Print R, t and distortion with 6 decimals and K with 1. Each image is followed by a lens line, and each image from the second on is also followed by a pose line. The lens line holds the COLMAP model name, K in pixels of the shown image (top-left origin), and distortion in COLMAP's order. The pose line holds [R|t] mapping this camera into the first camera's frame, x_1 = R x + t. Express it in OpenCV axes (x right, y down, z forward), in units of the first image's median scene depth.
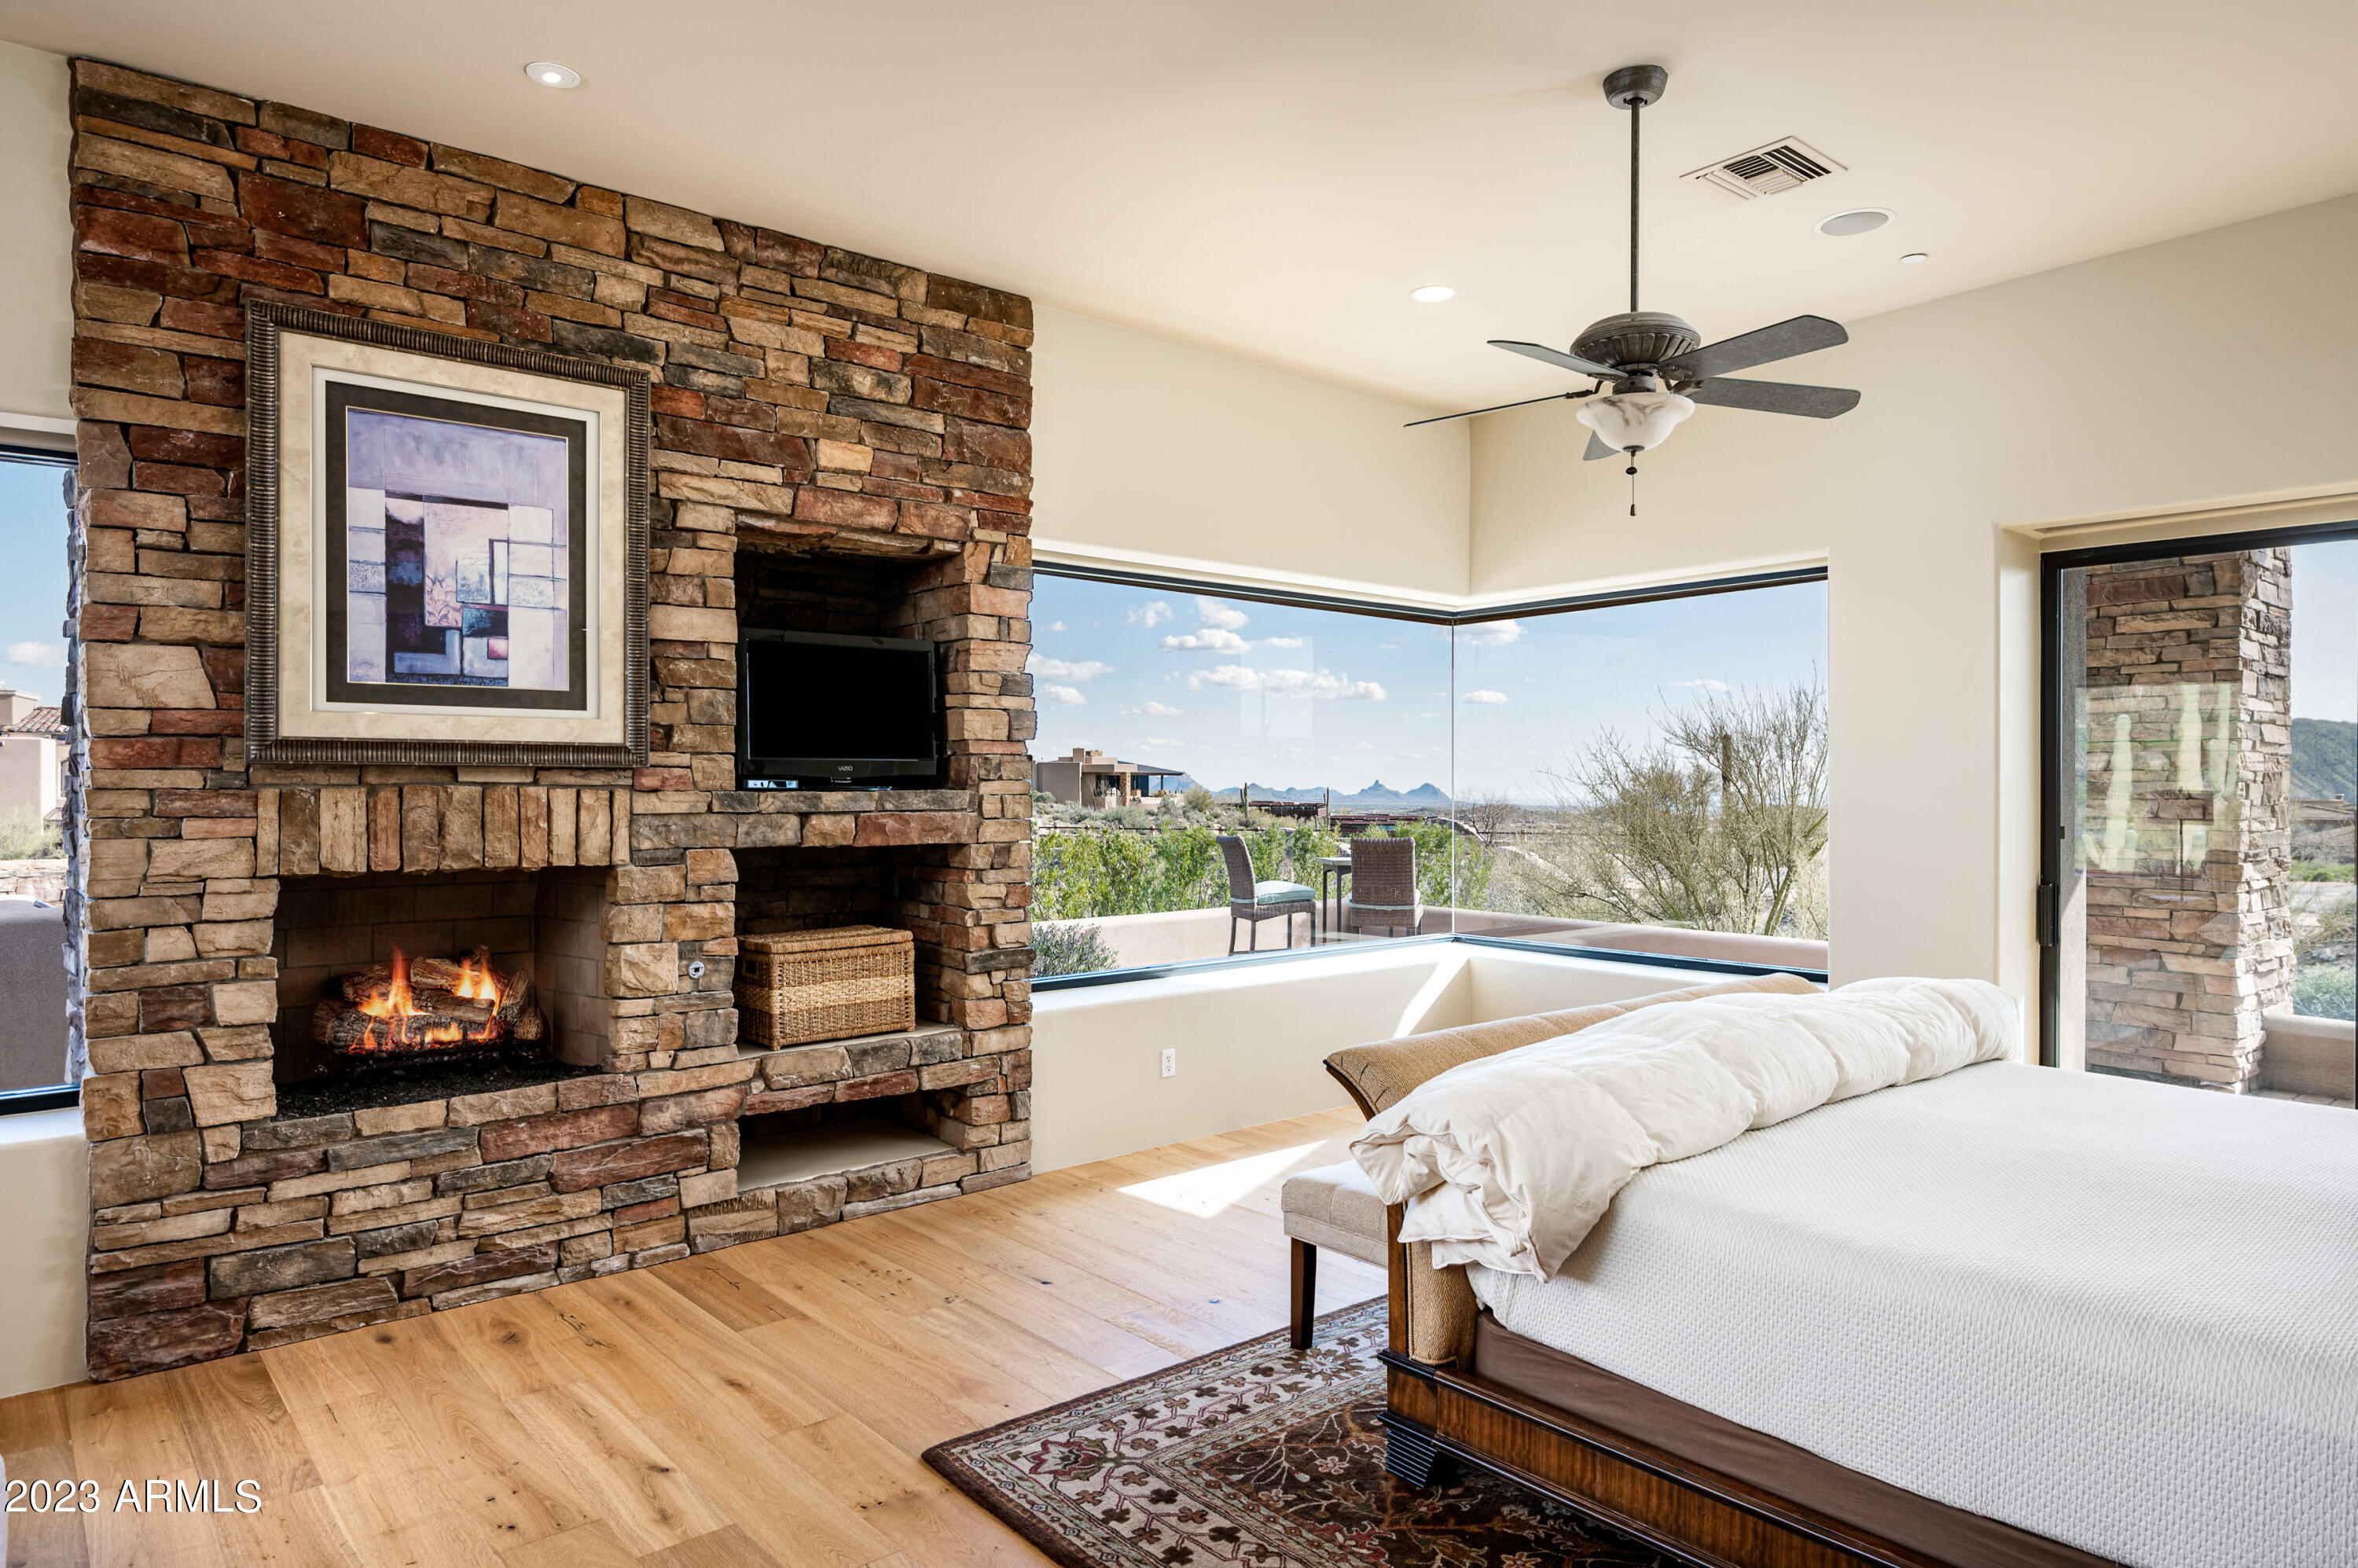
lens RADIAL K [[1419.6, 0, 1181.7], [0, 1419.6, 785.9], [0, 0, 1]] dist [0.004053, -0.000037]
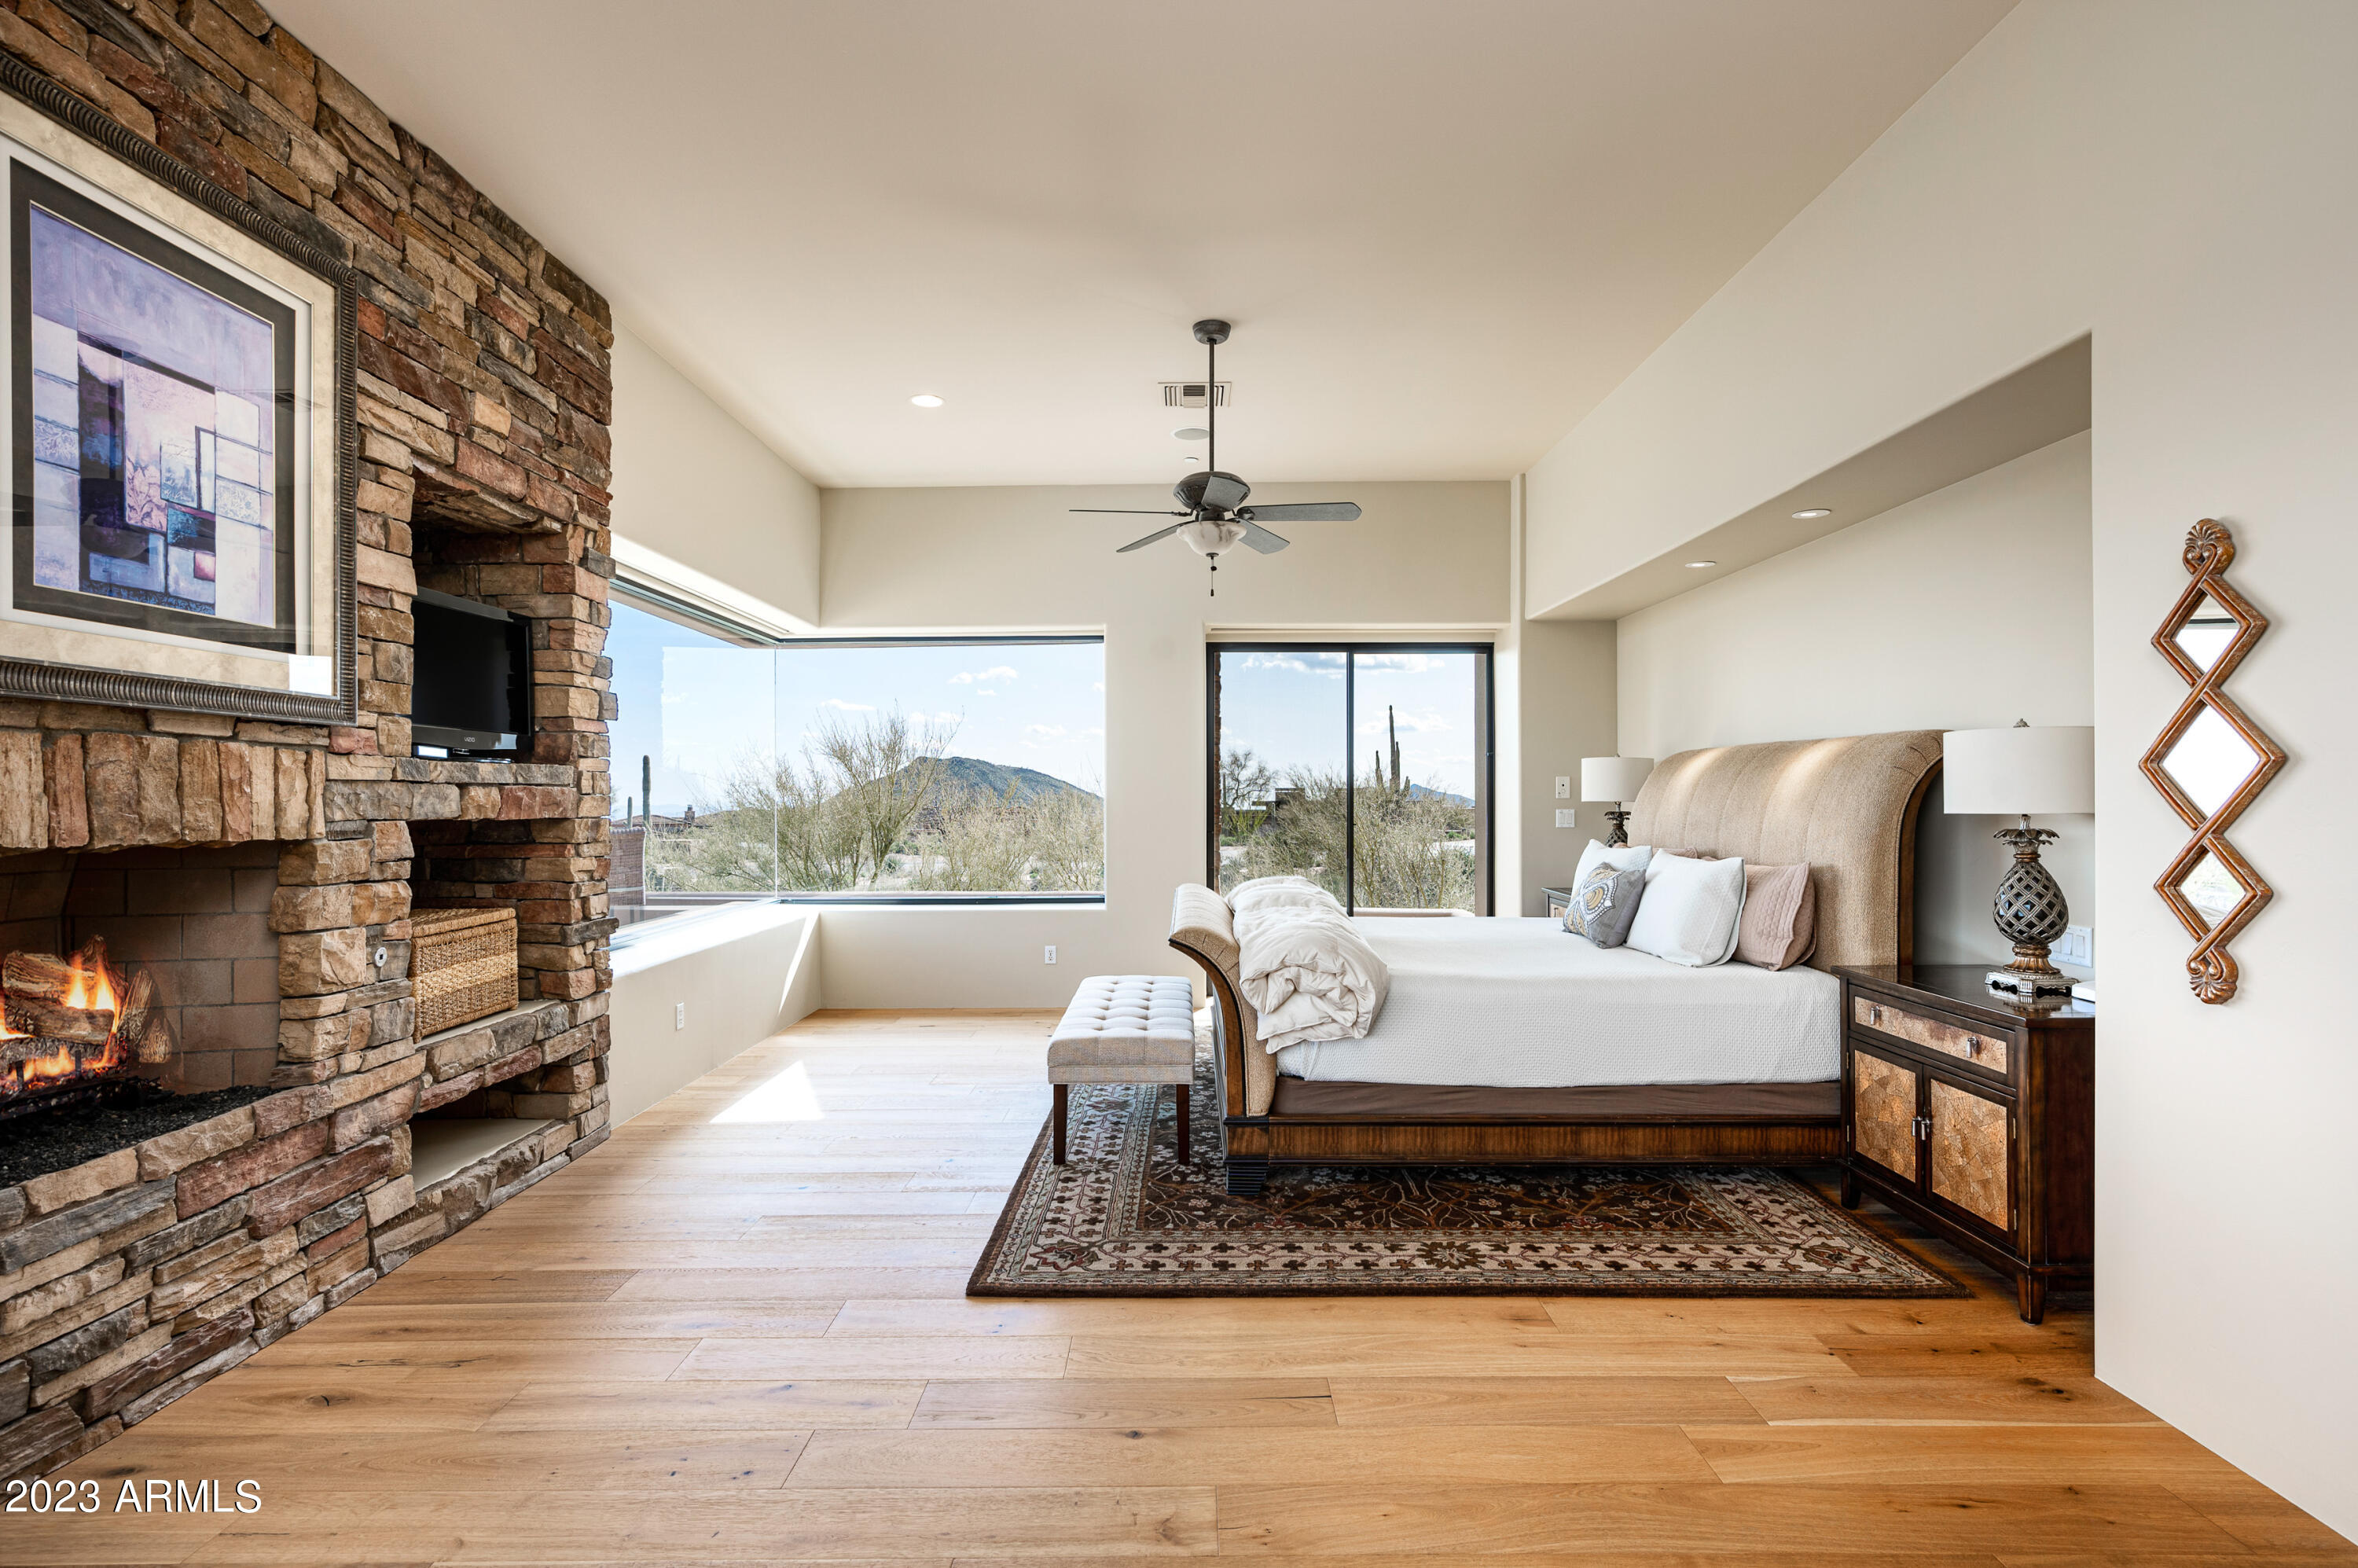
lens RADIAL K [[1112.5, 0, 1188.6], [0, 1112.5, 791.8], [0, 0, 1]] dist [0.002952, 0.001056]
pose [[0.650801, 0.000775, 0.759248, -0.565942], [0.004922, 0.999974, -0.005239, 0.033705], [-0.759233, 0.007146, 0.650780, 0.167880]]
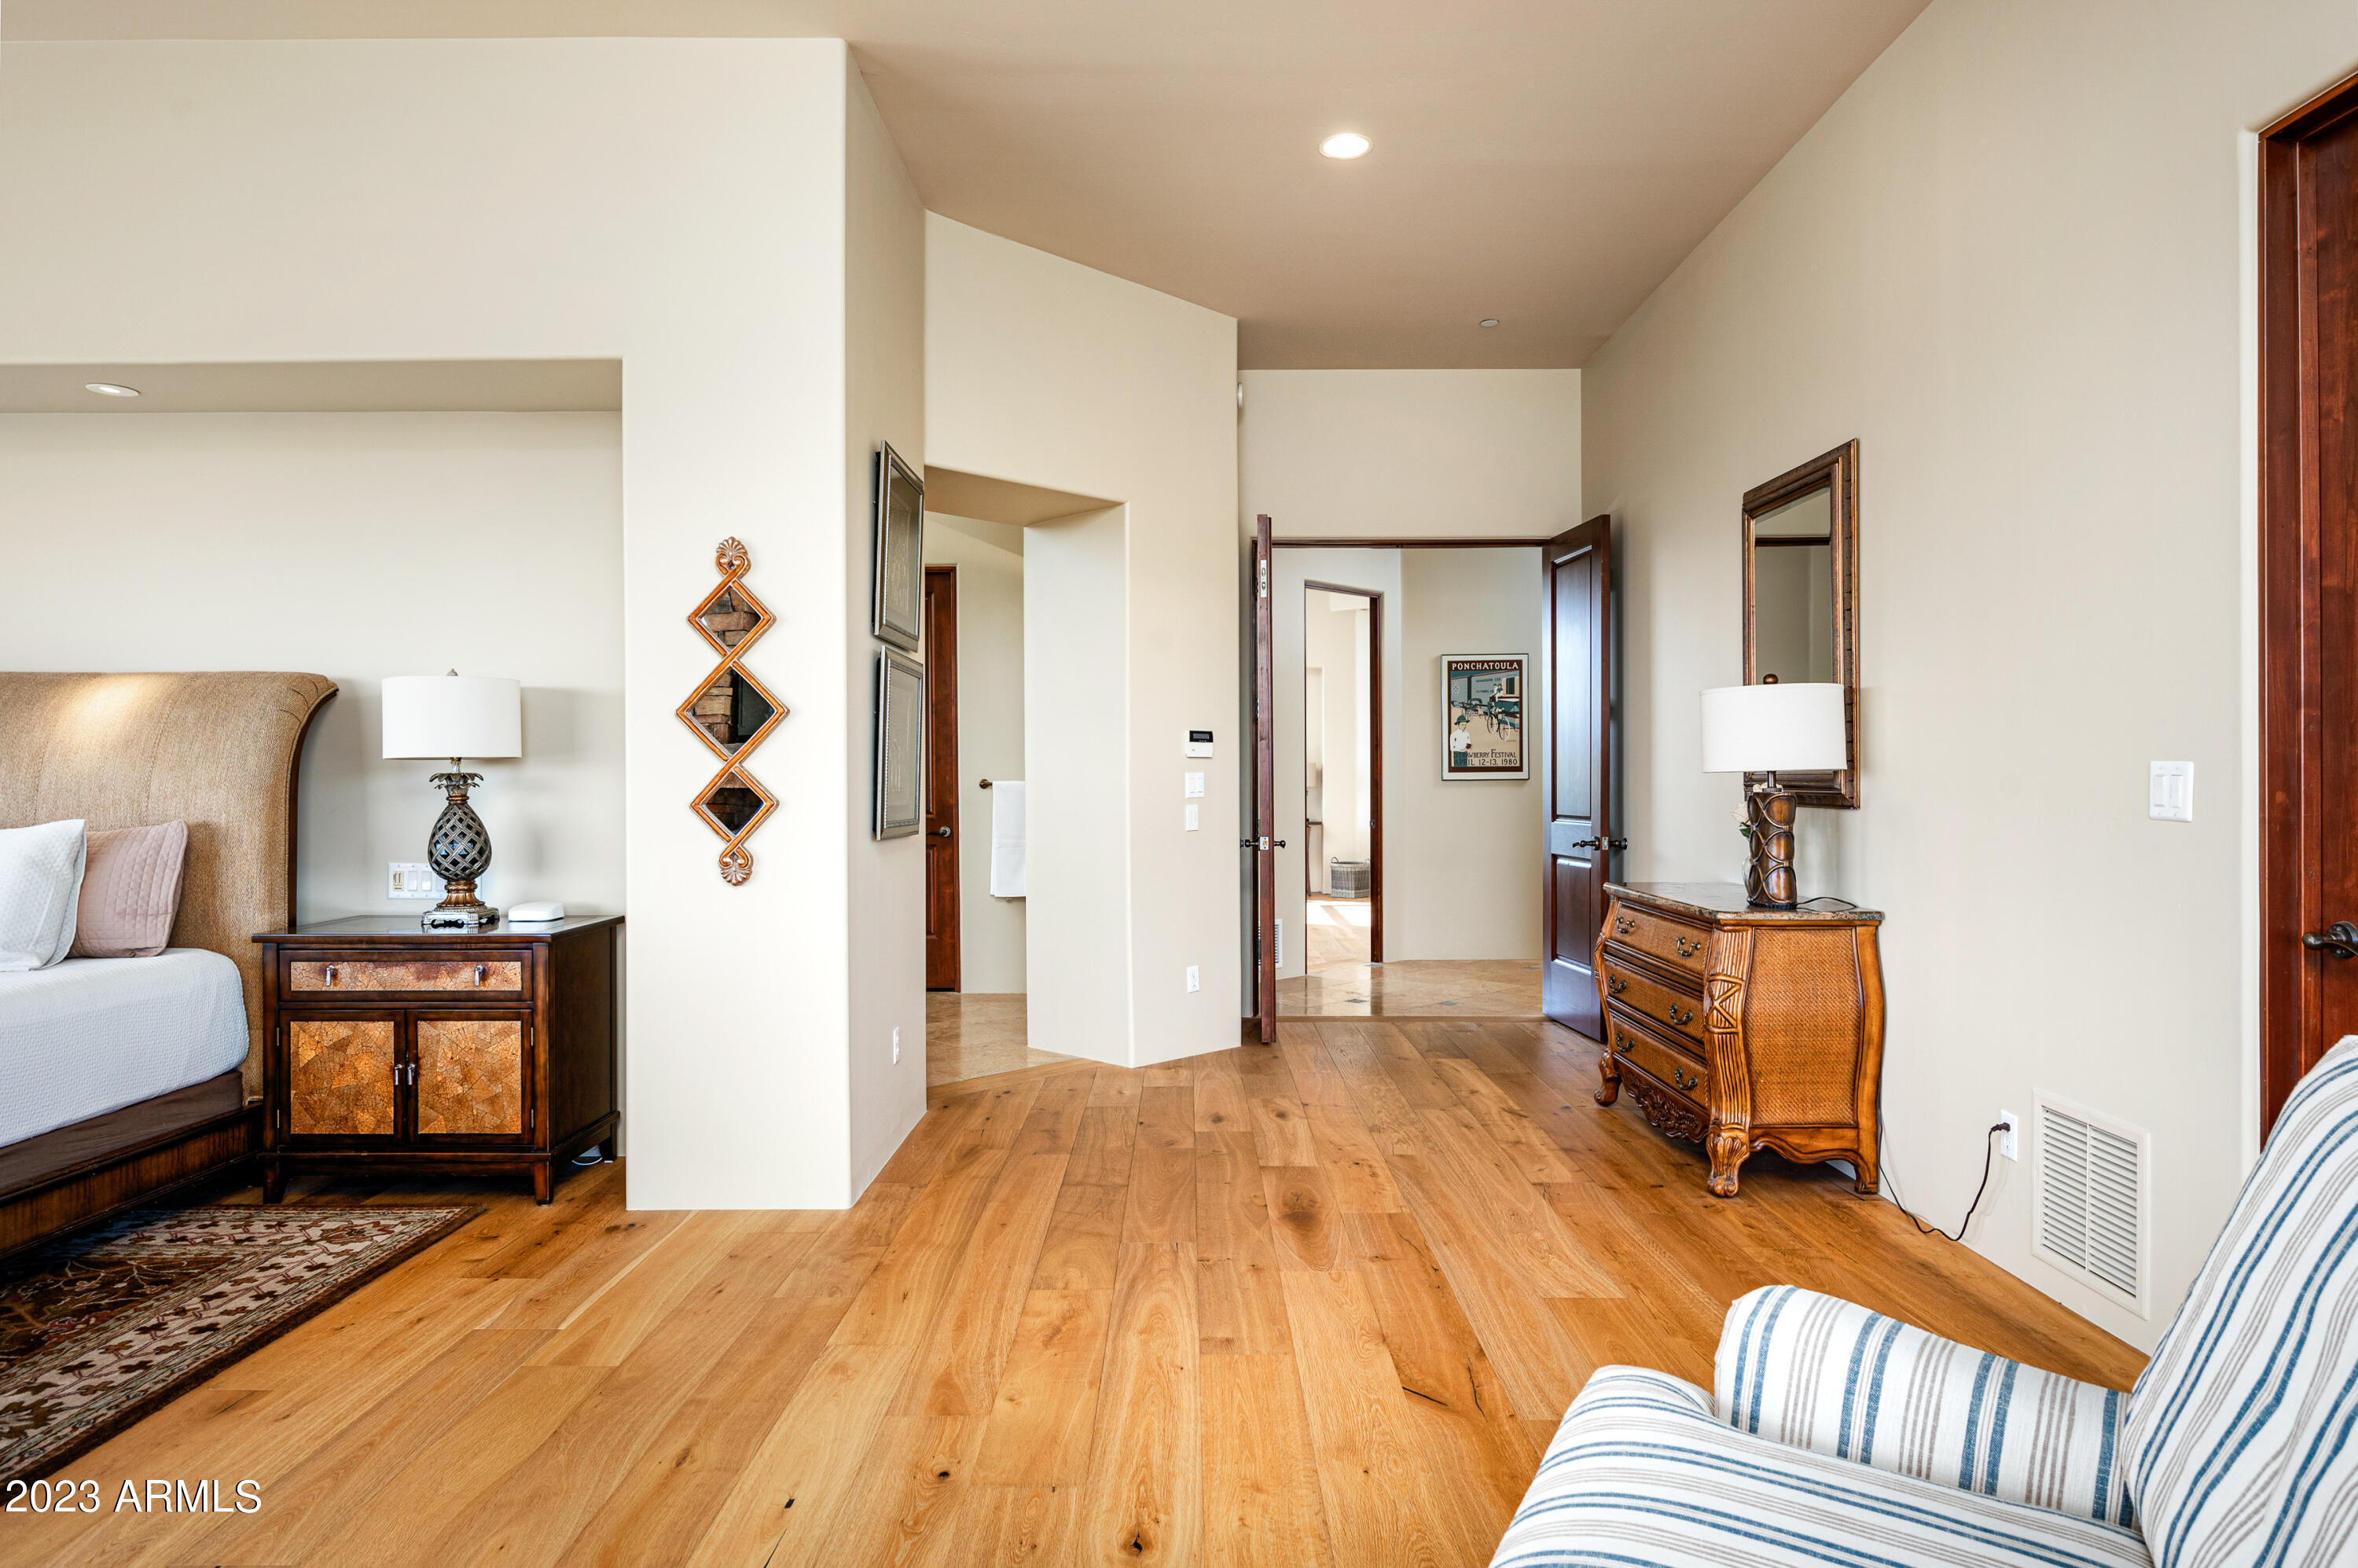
lens RADIAL K [[1390.9, 0, 1183.0], [0, 1390.9, 777.3], [0, 0, 1]] dist [-0.007778, -0.002544]
pose [[-0.756537, 0.001627, 0.653949, -0.671649], [0.005605, 0.999976, 0.003997, 0.060195], [-0.653927, 0.006690, -0.756528, 0.645905]]
